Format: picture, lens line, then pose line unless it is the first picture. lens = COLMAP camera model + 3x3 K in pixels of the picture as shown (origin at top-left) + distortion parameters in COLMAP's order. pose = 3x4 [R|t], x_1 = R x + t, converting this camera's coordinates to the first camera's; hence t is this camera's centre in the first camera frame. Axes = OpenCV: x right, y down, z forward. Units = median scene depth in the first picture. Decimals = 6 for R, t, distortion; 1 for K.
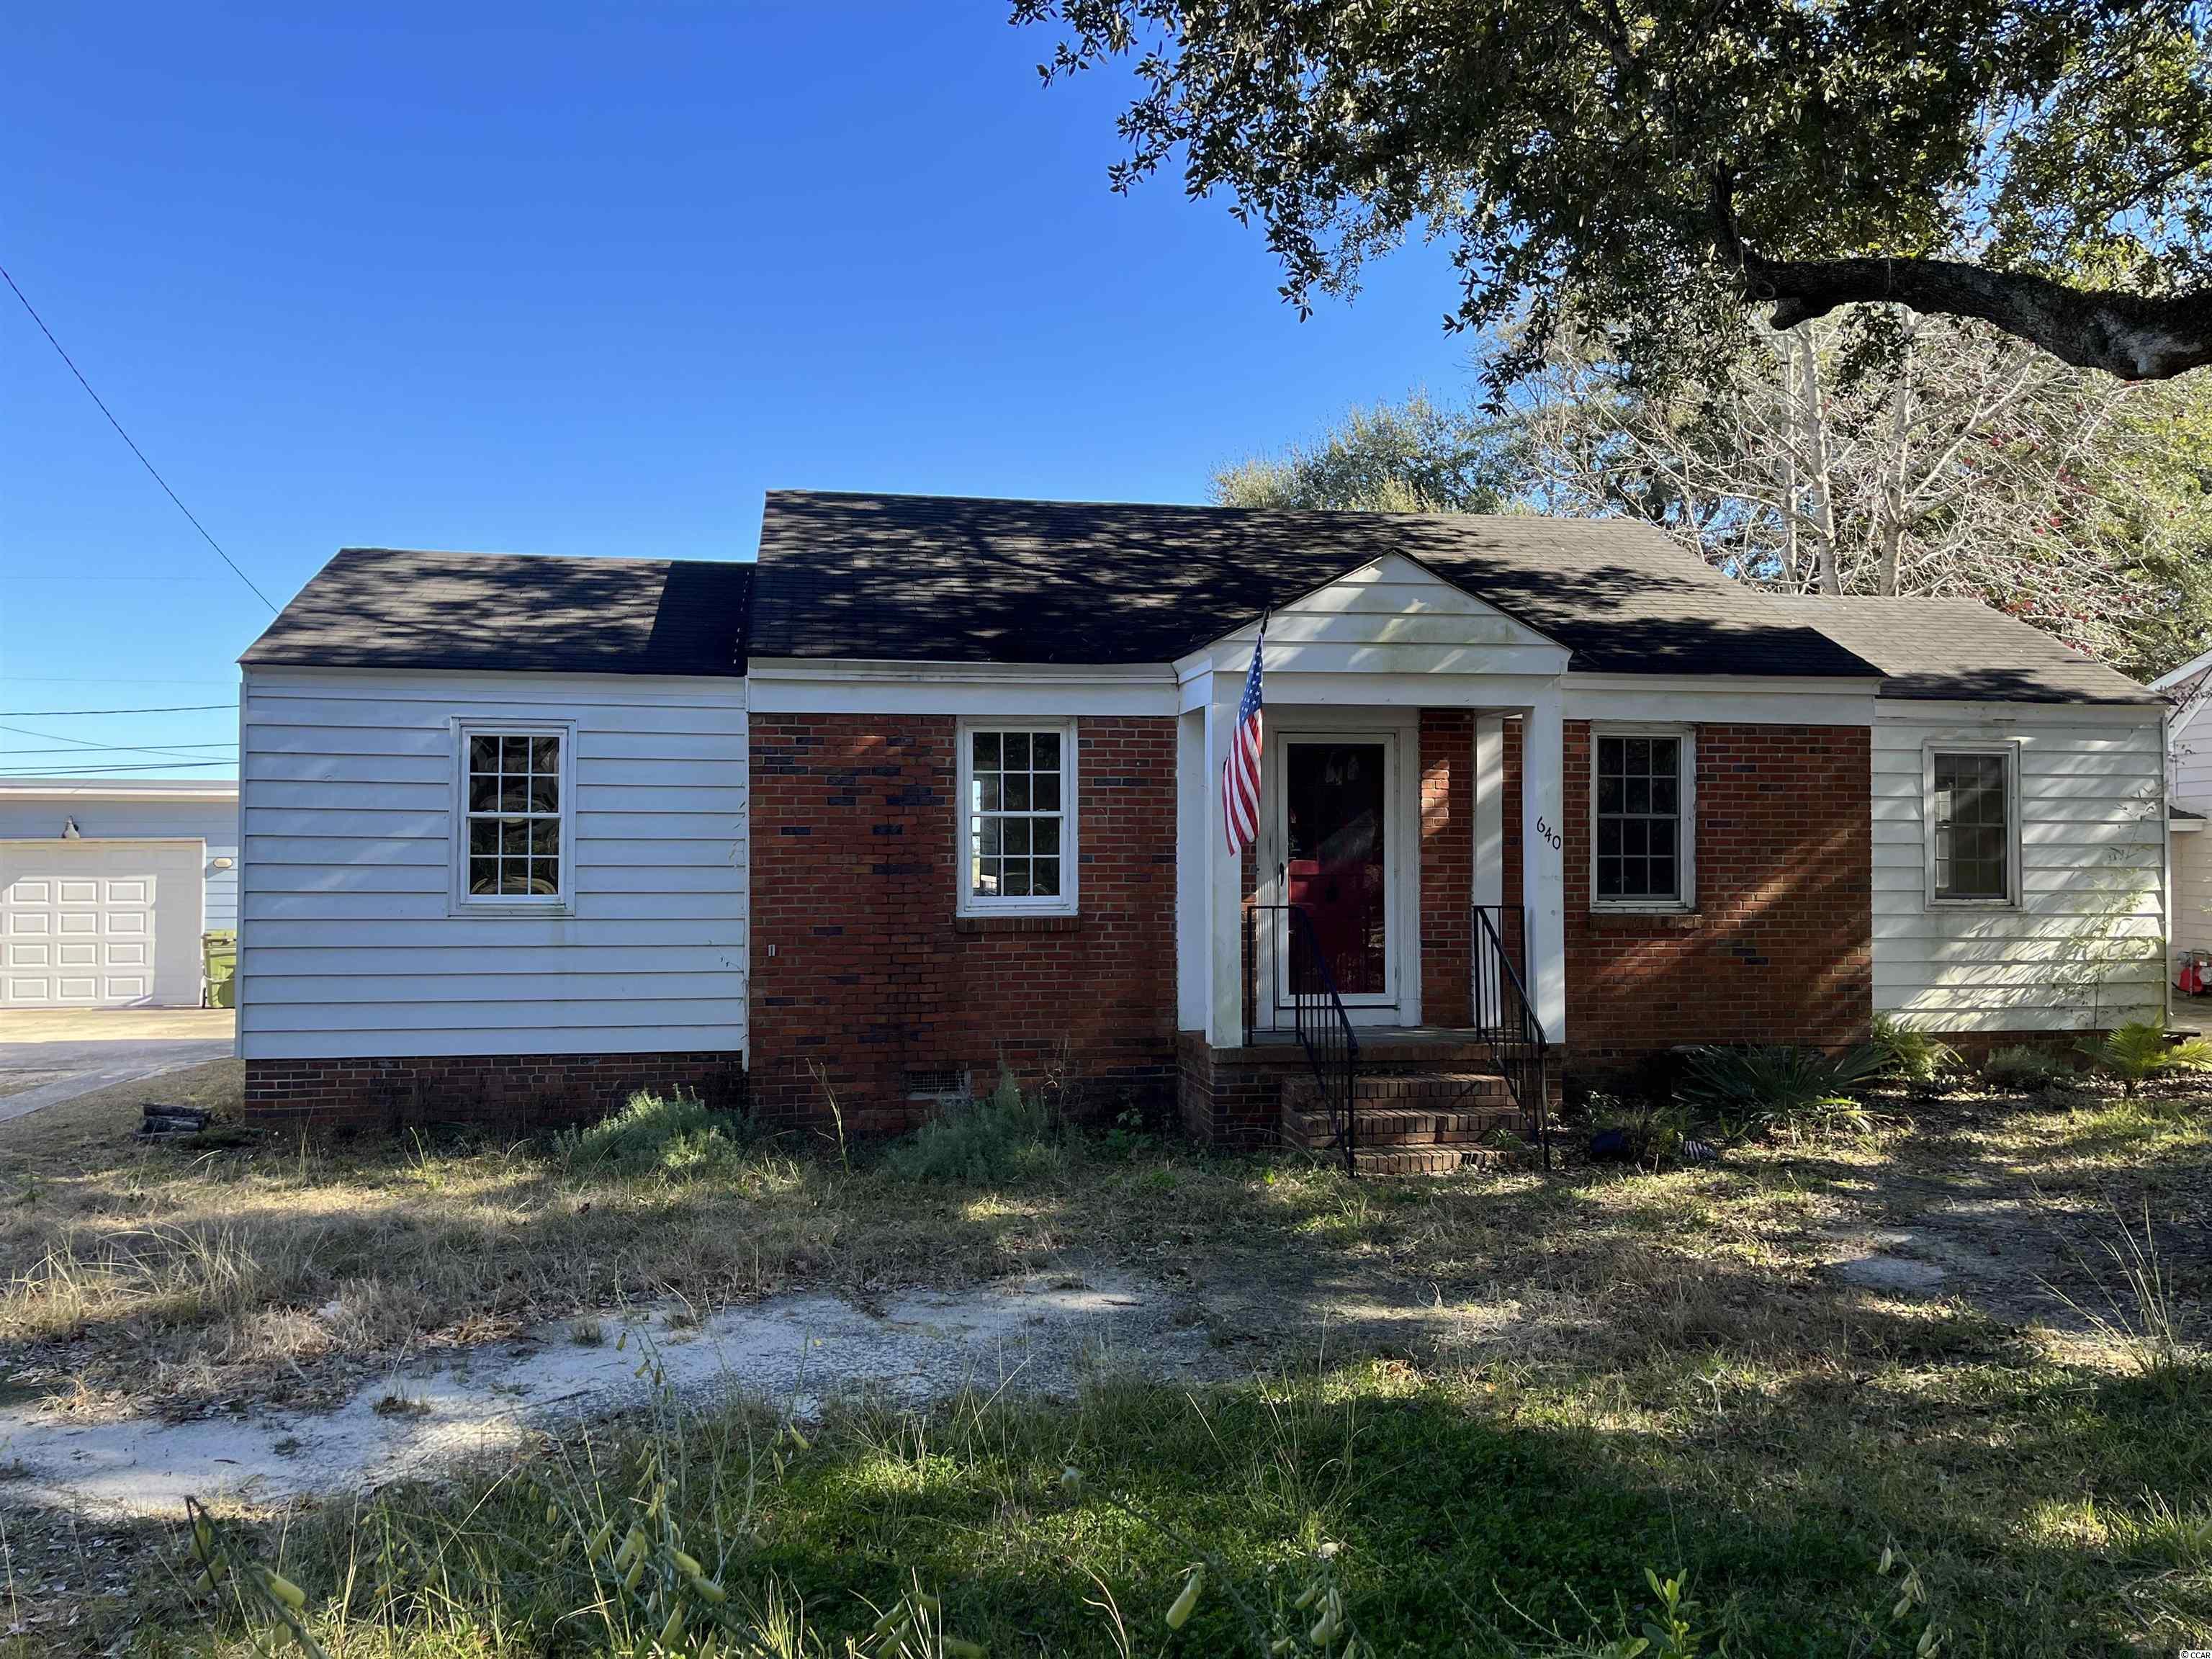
lens RADIAL K [[1708.4, 0, 1110.8], [0, 1708.4, 830.3], [0, 0, 1]] dist [0.037532, -0.032924]
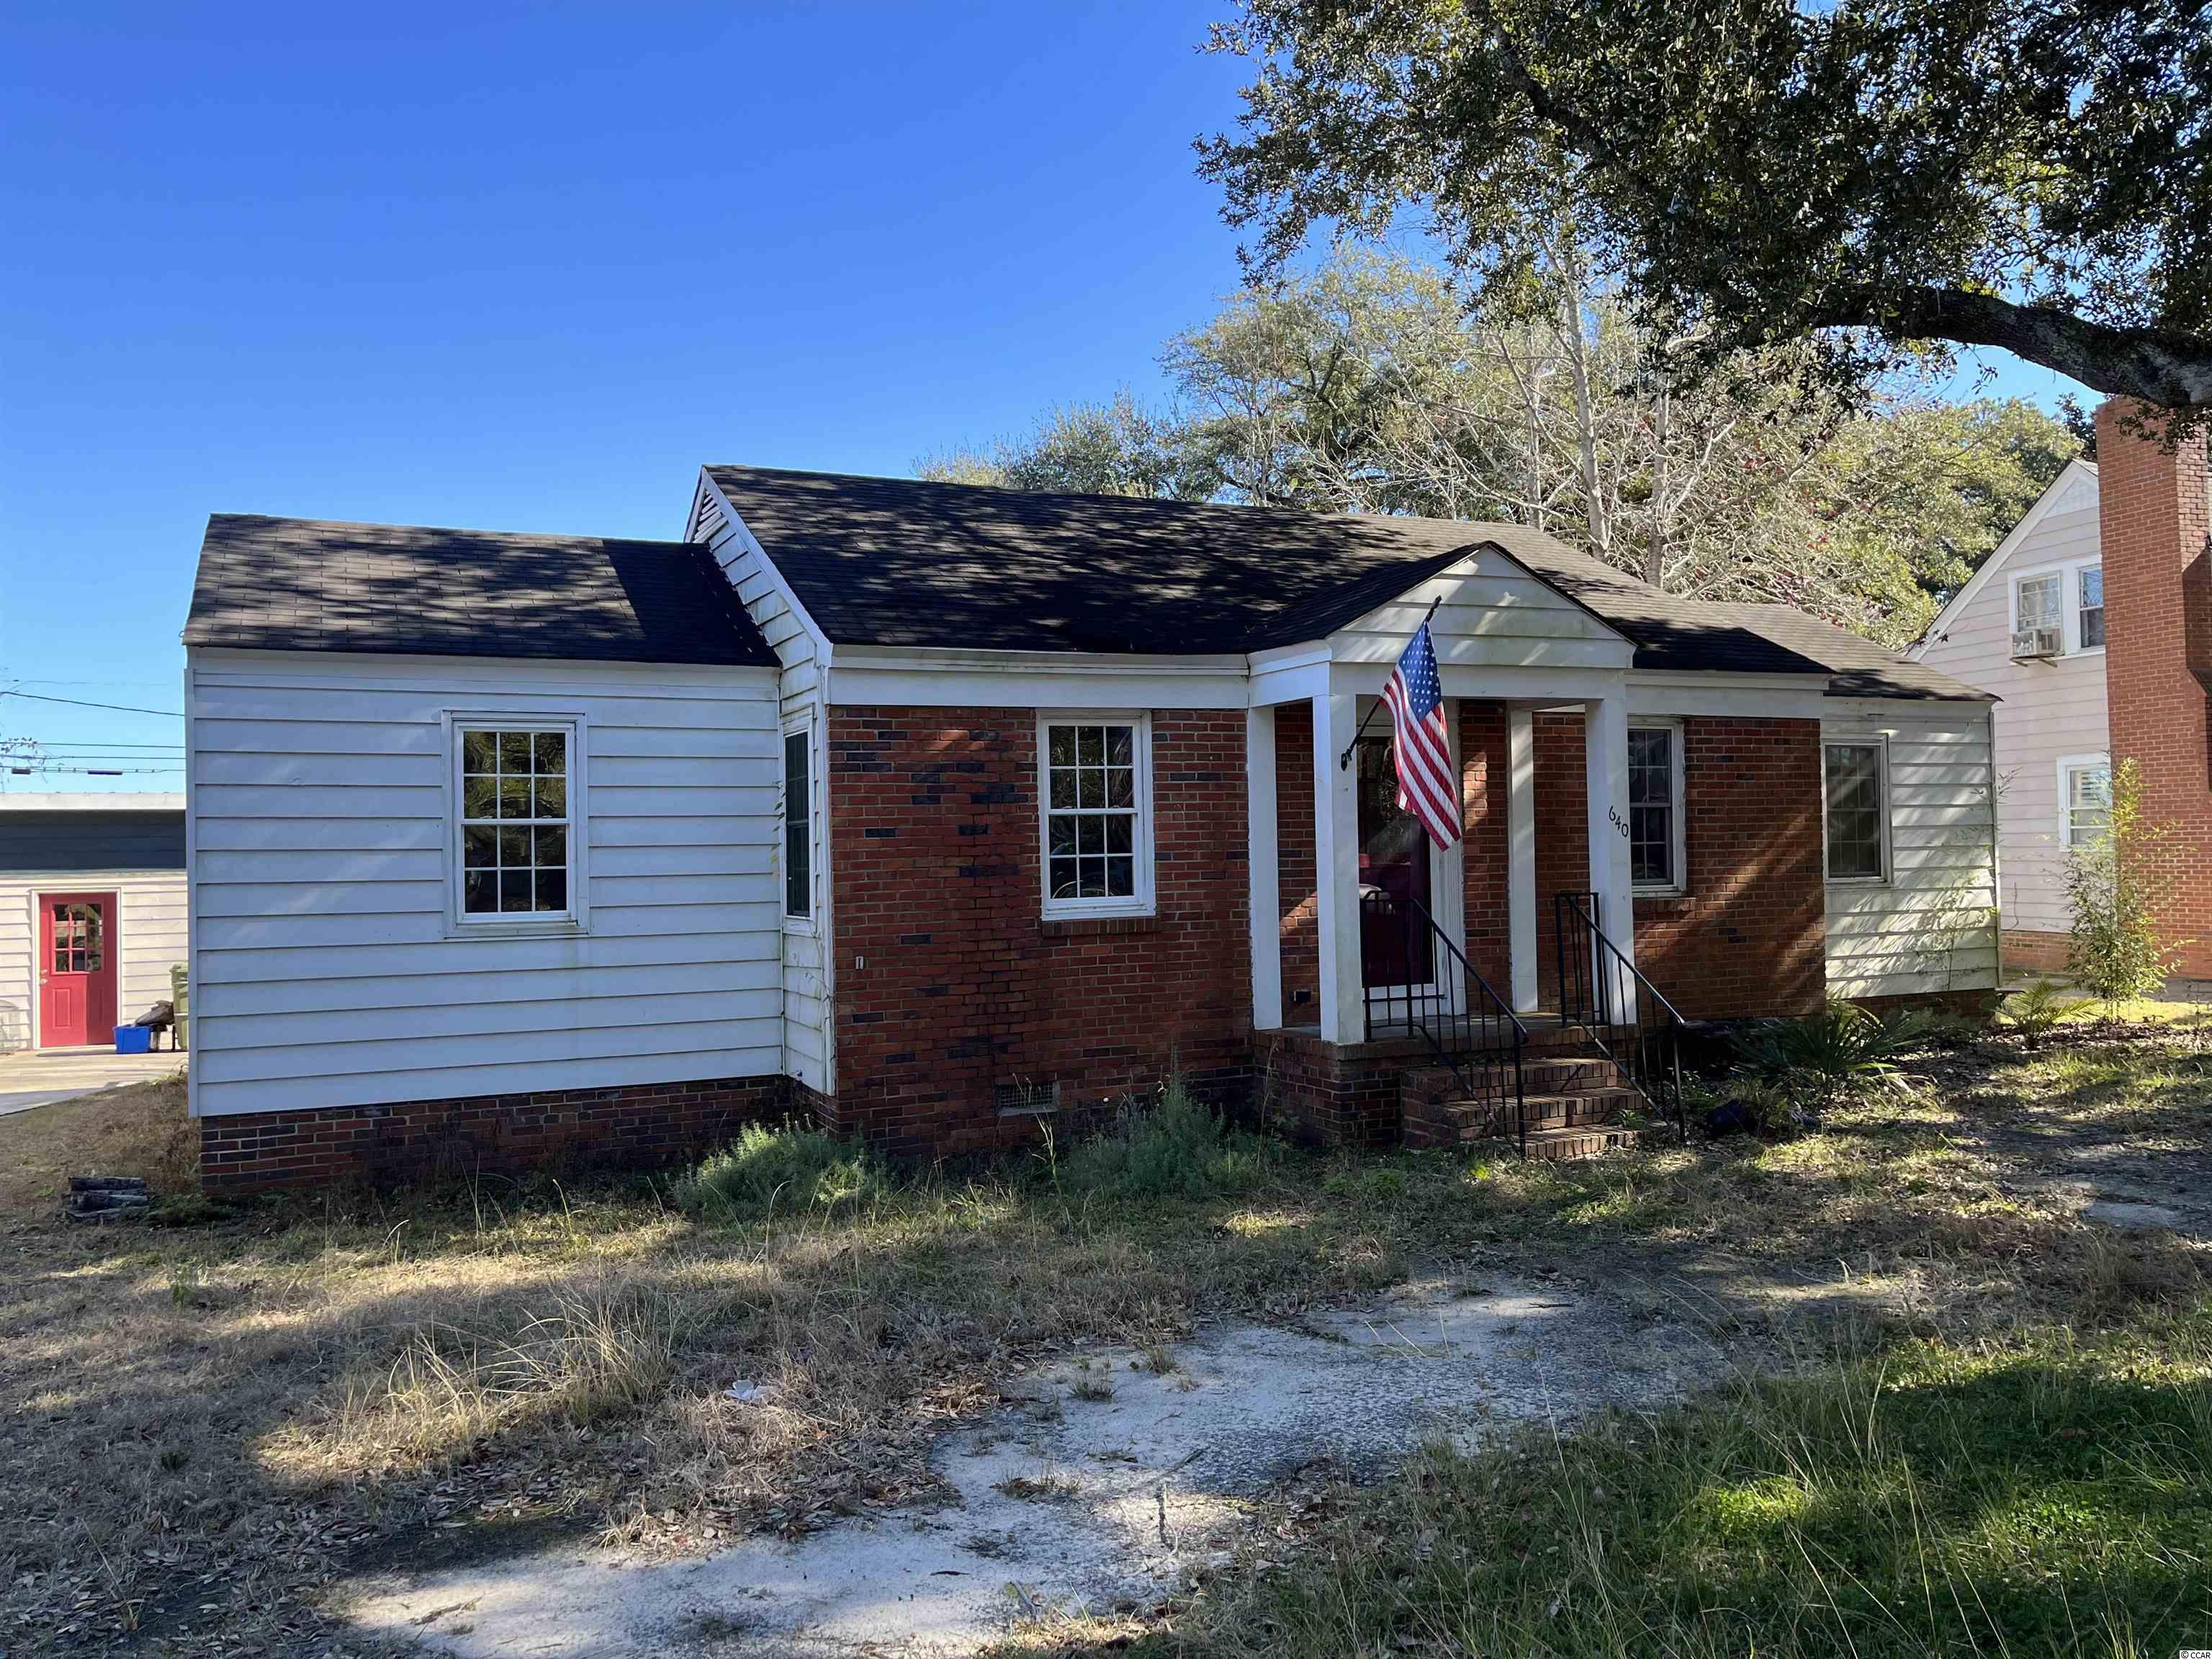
lens RADIAL K [[1708.4, 0, 1100.0], [0, 1708.4, 832.2], [0, 0, 1]] dist [0.037532, -0.032924]
pose [[0.966455, -0.017910, 0.256212, -0.294322], [0.018152, 0.999834, 0.001420, 0.000890], [-0.256195, 0.003278, 0.966619, 0.074153]]
